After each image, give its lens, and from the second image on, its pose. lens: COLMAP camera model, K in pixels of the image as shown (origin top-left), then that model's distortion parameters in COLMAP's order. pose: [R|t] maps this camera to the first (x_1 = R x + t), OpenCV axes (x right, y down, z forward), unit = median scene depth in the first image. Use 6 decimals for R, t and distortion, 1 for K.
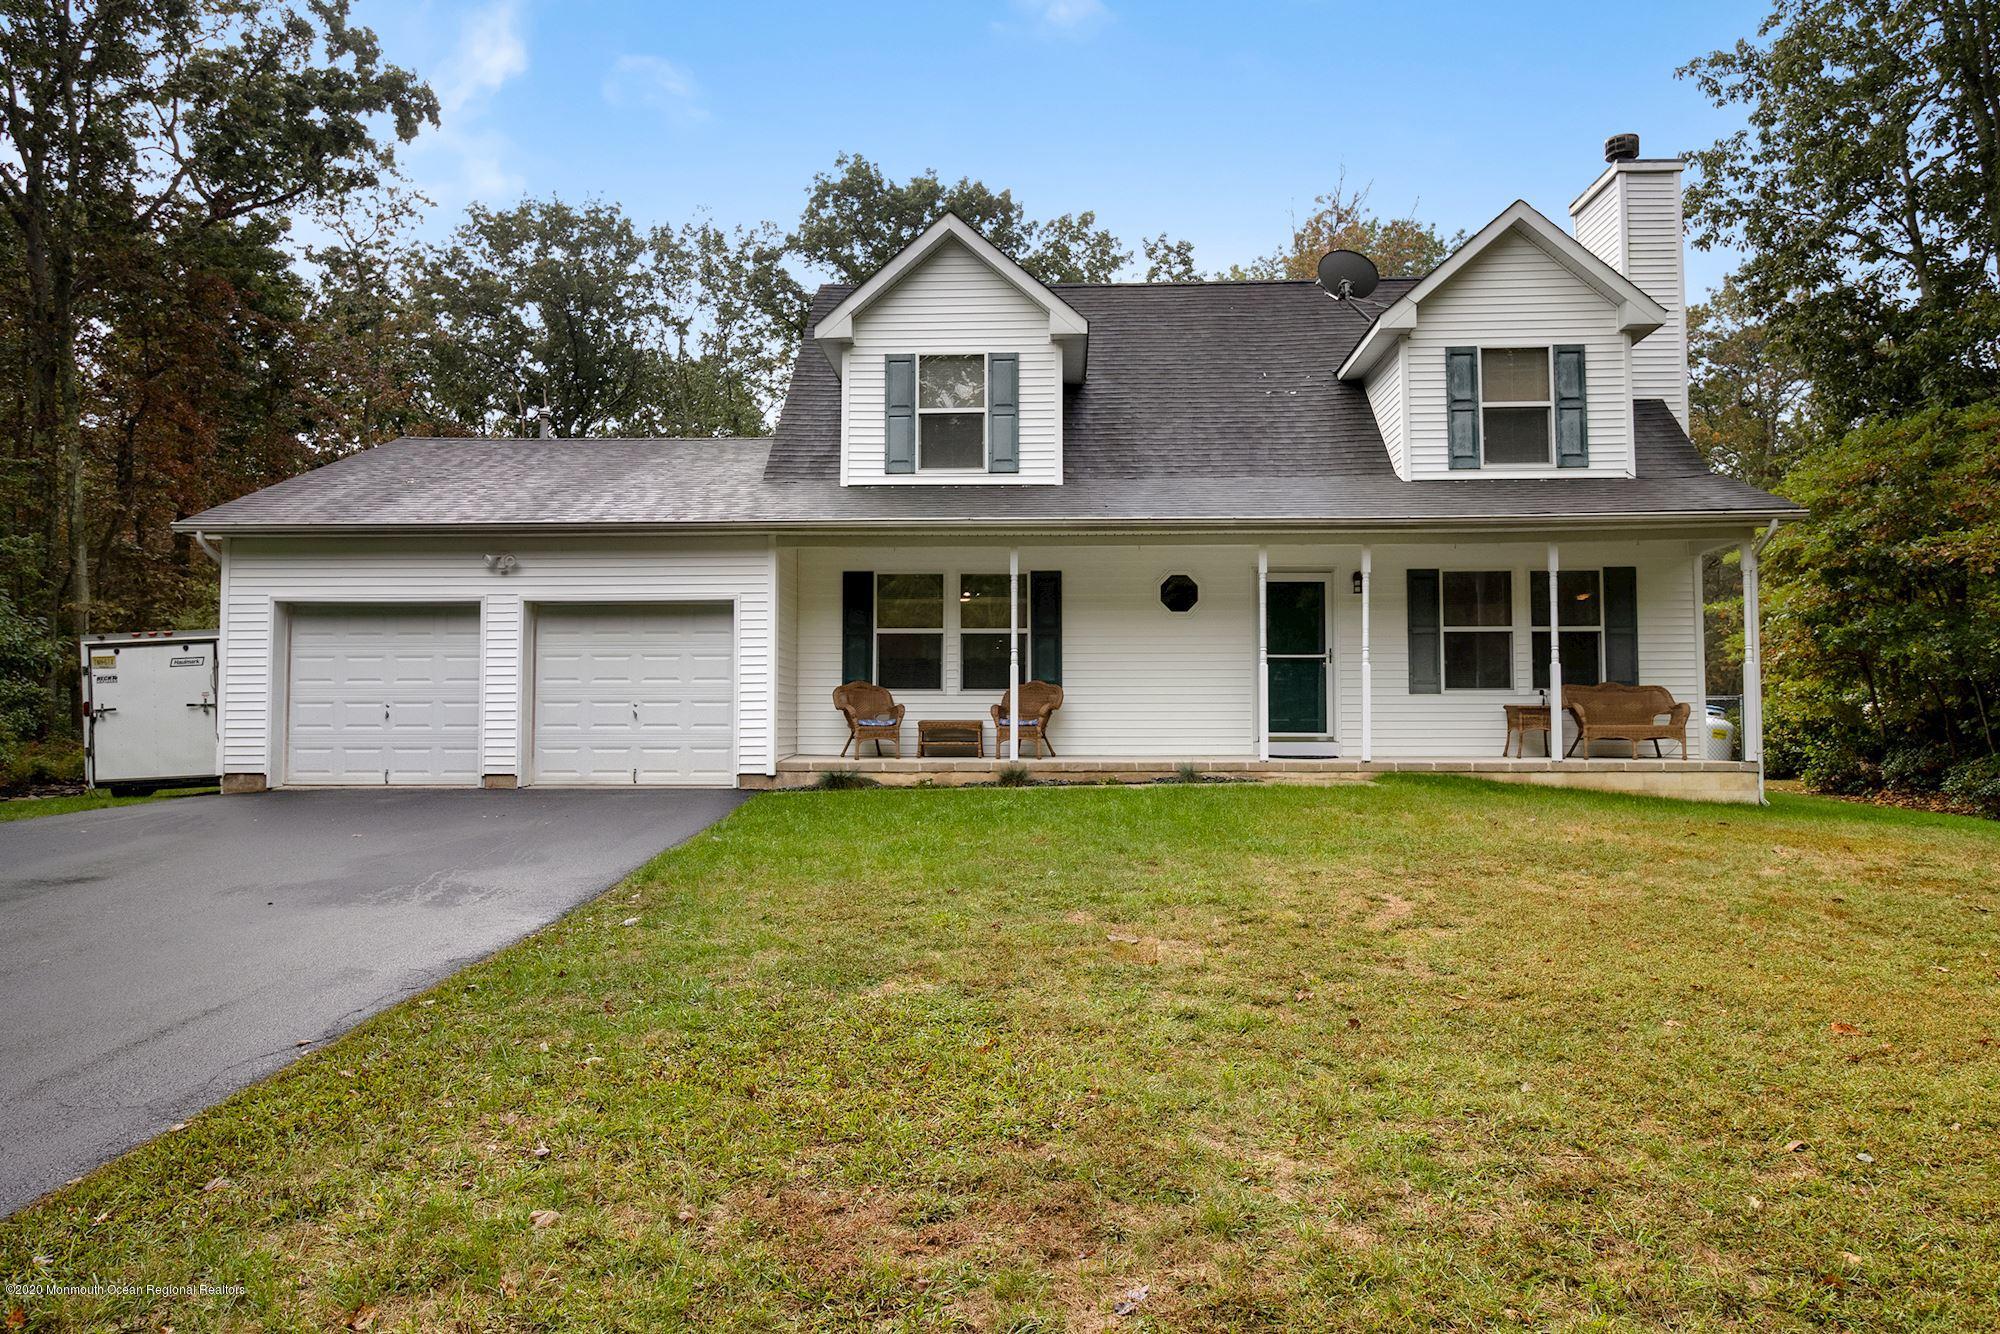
lens RADIAL K [[1315.6, 0, 1007.4], [0, 1315.6, 665.1], [0, 0, 1]] dist [0.013140, -0.003581]
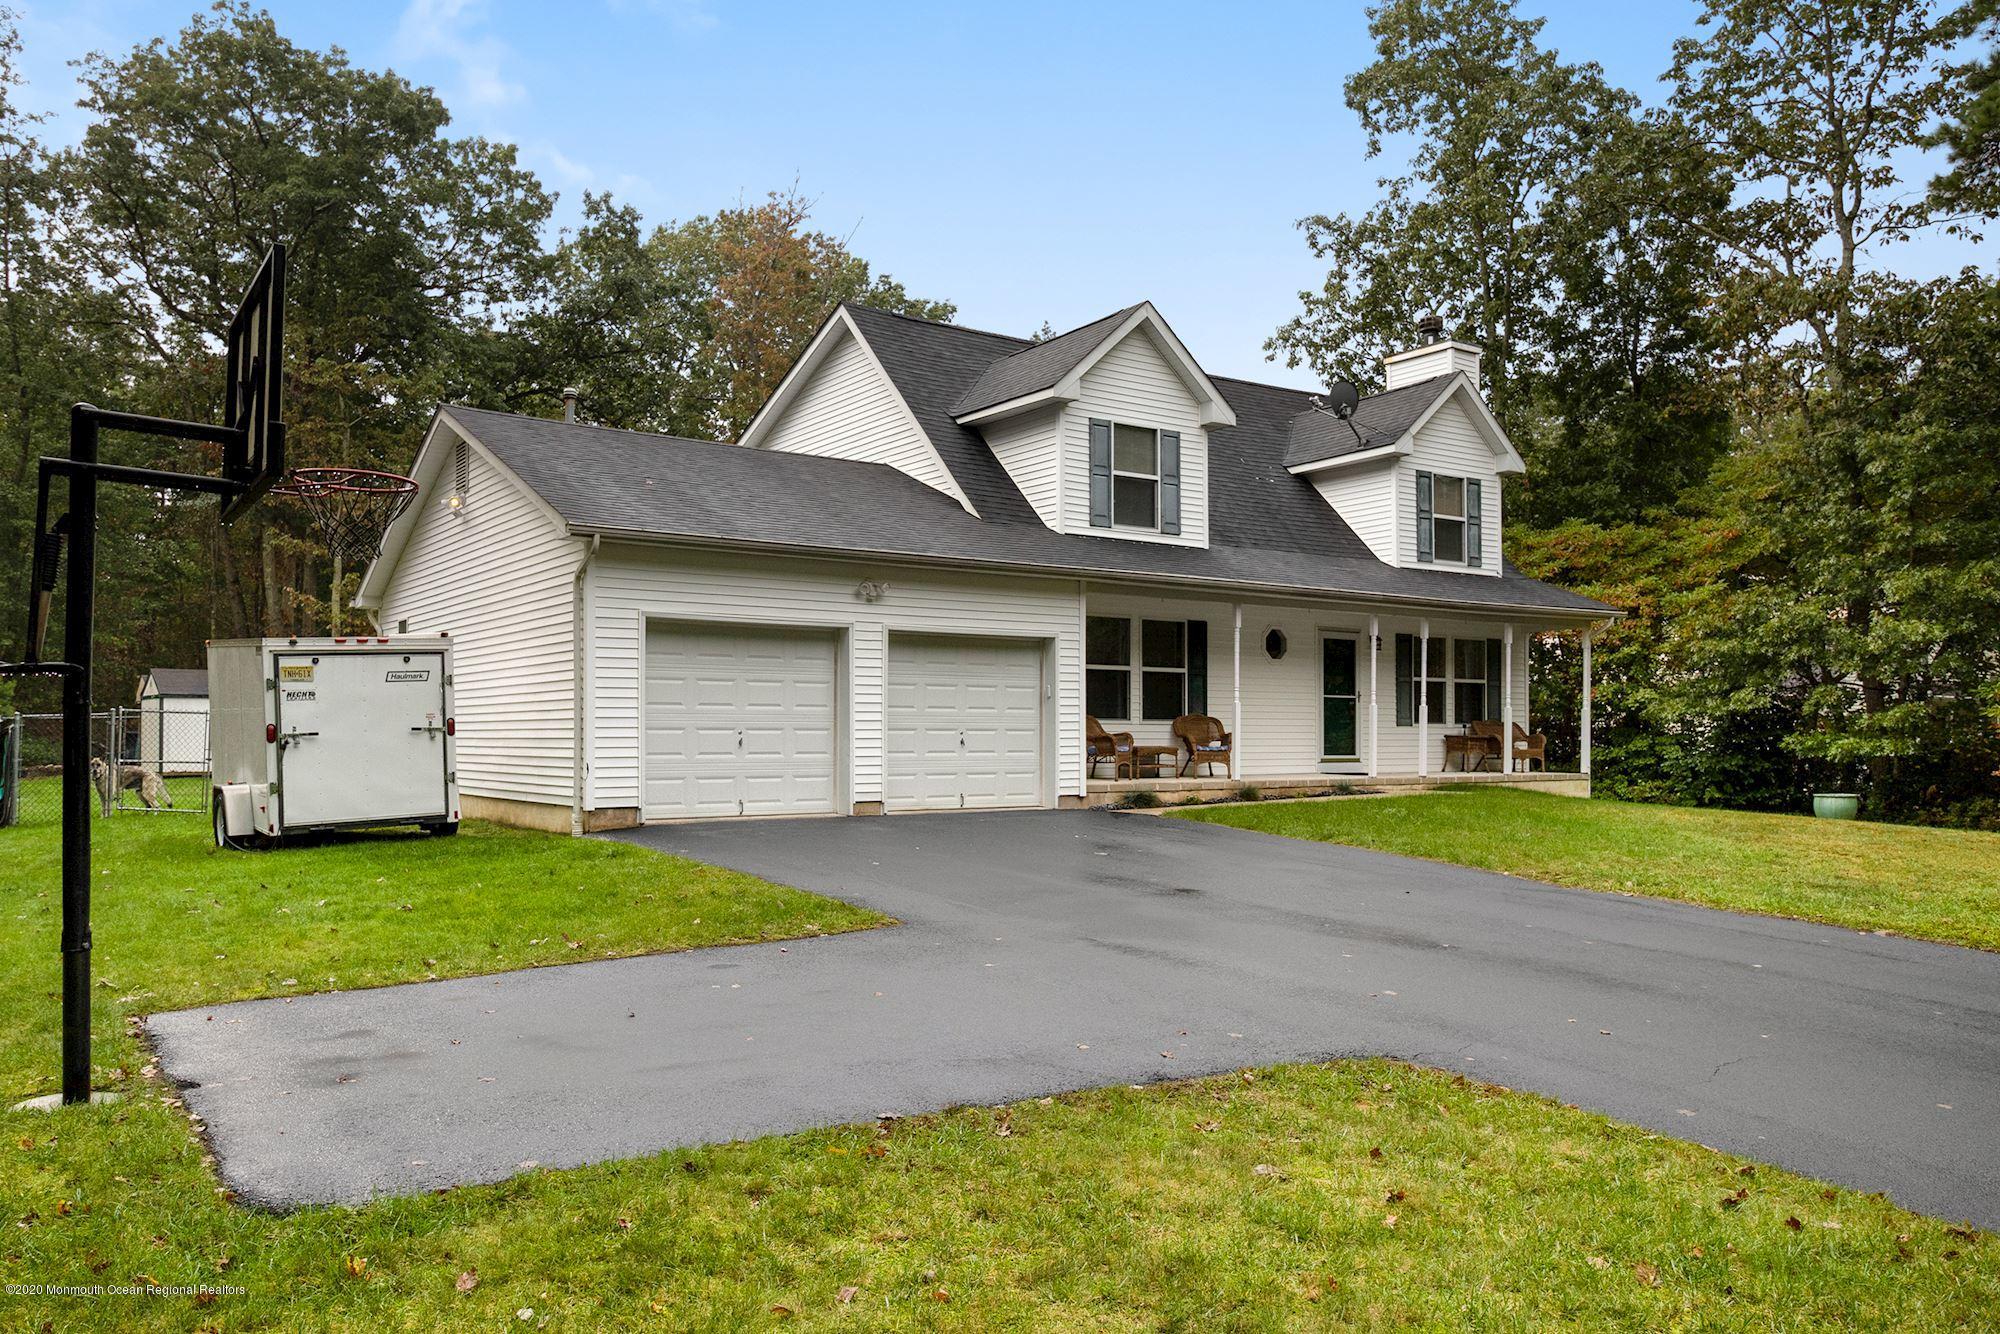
lens RADIAL K [[1455.0, 0, 1023.6], [0, 1455.0, 727.3], [0, 0, 1]] dist [0.027039, 0.000780]
pose [[0.792836, 0.006778, 0.609398, -0.899225], [-0.025060, 0.999455, 0.021486, -0.000056], [-0.608920, -0.032306, 0.792574, 0.052992]]
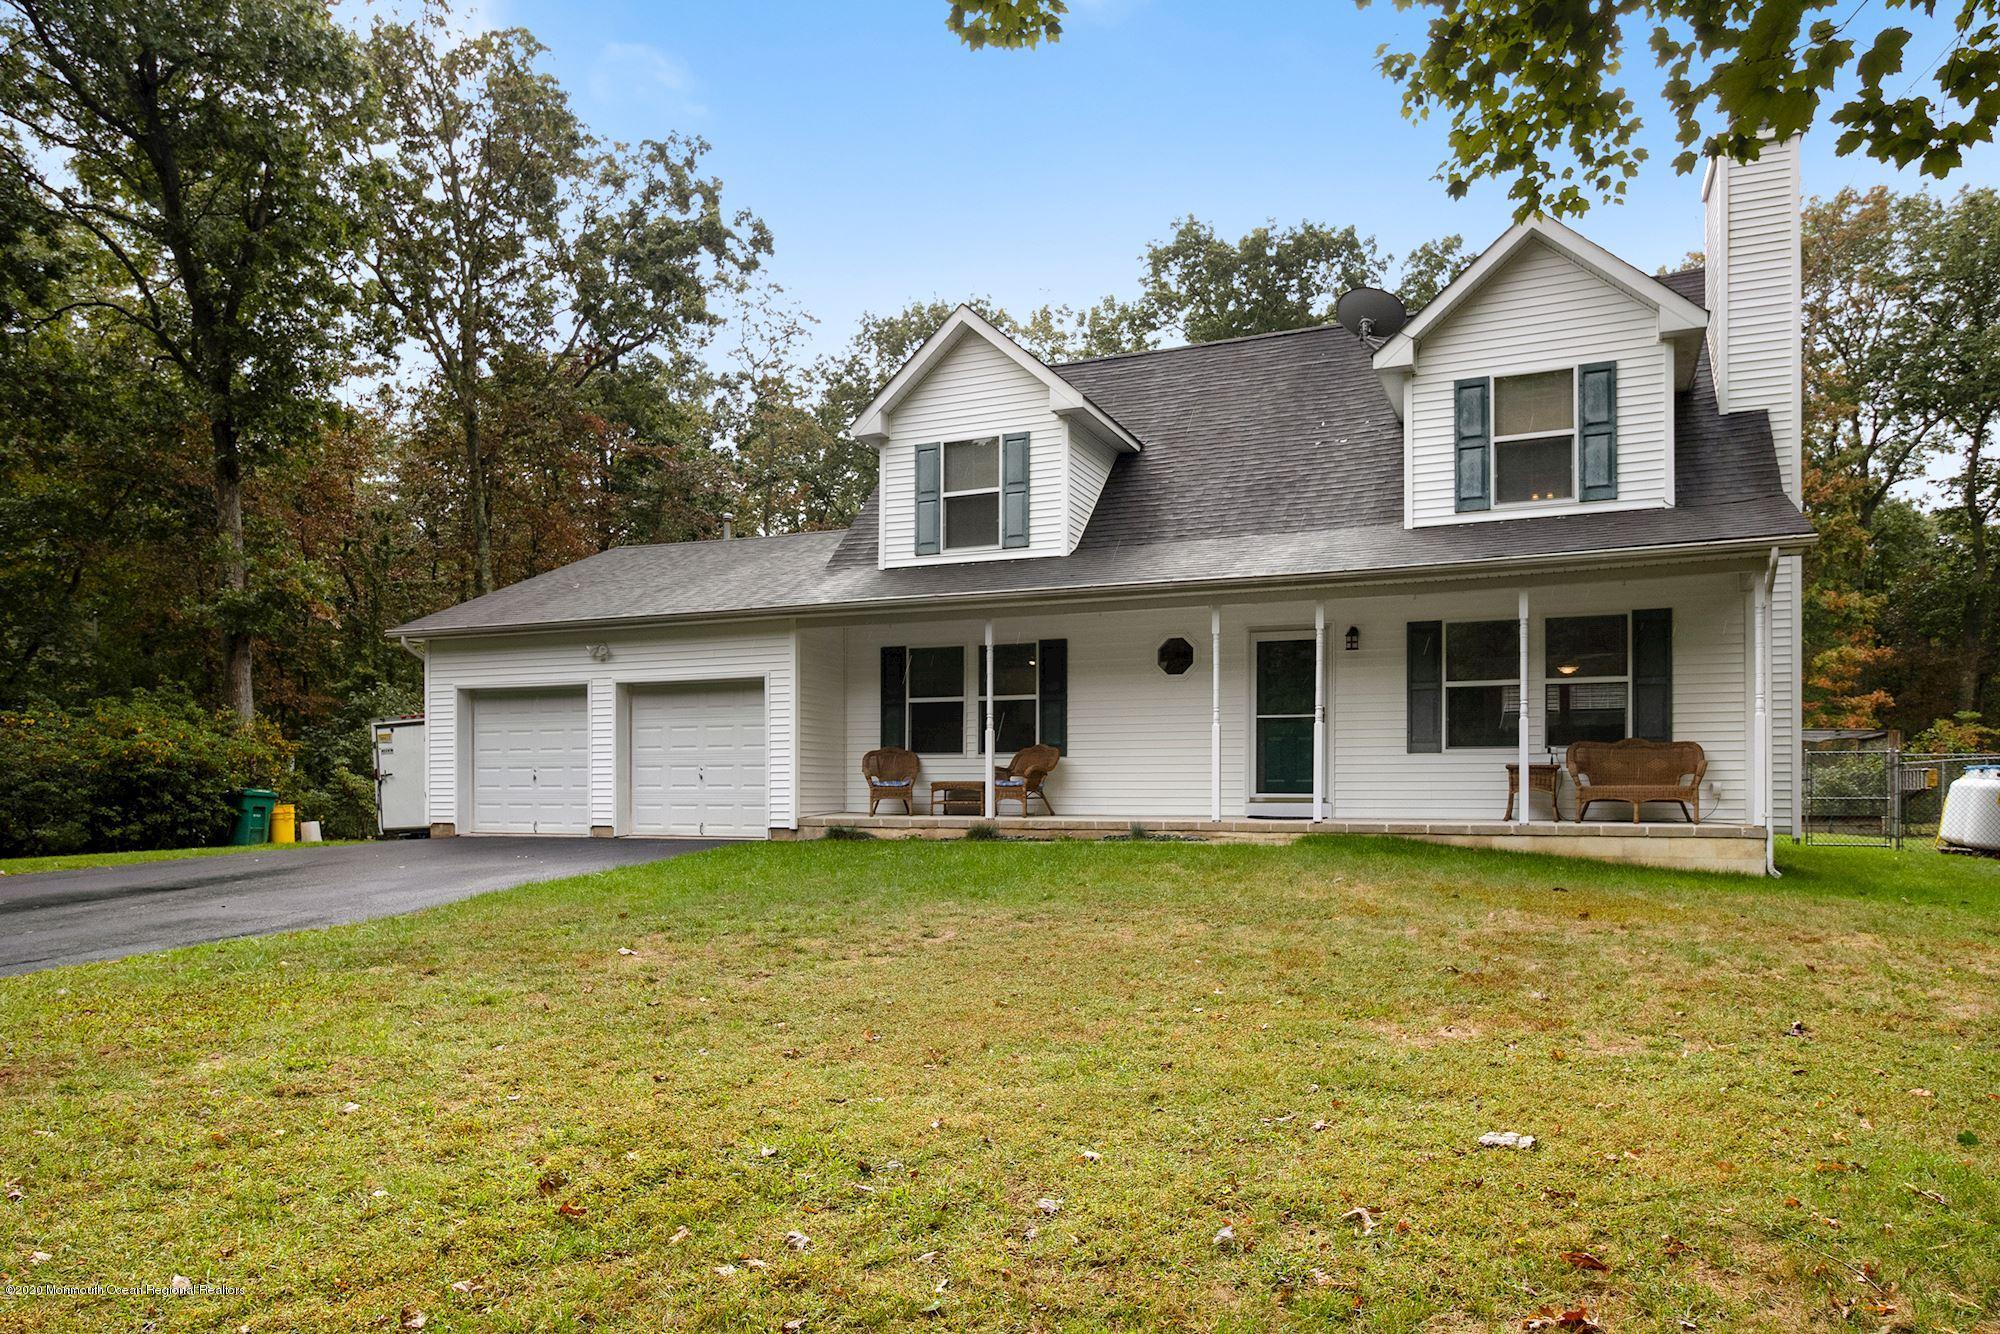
lens RADIAL K [[1315.6, 0, 1004.0], [0, 1315.6, 790.8], [0, 0, 1]] dist [0.013140, -0.003581]
pose [[0.931779, 0.001011, -0.363026, 0.376895], [0.016358, 0.998863, 0.044770, 0.001600], [0.362659, -0.047654, 0.930703, 0.001678]]
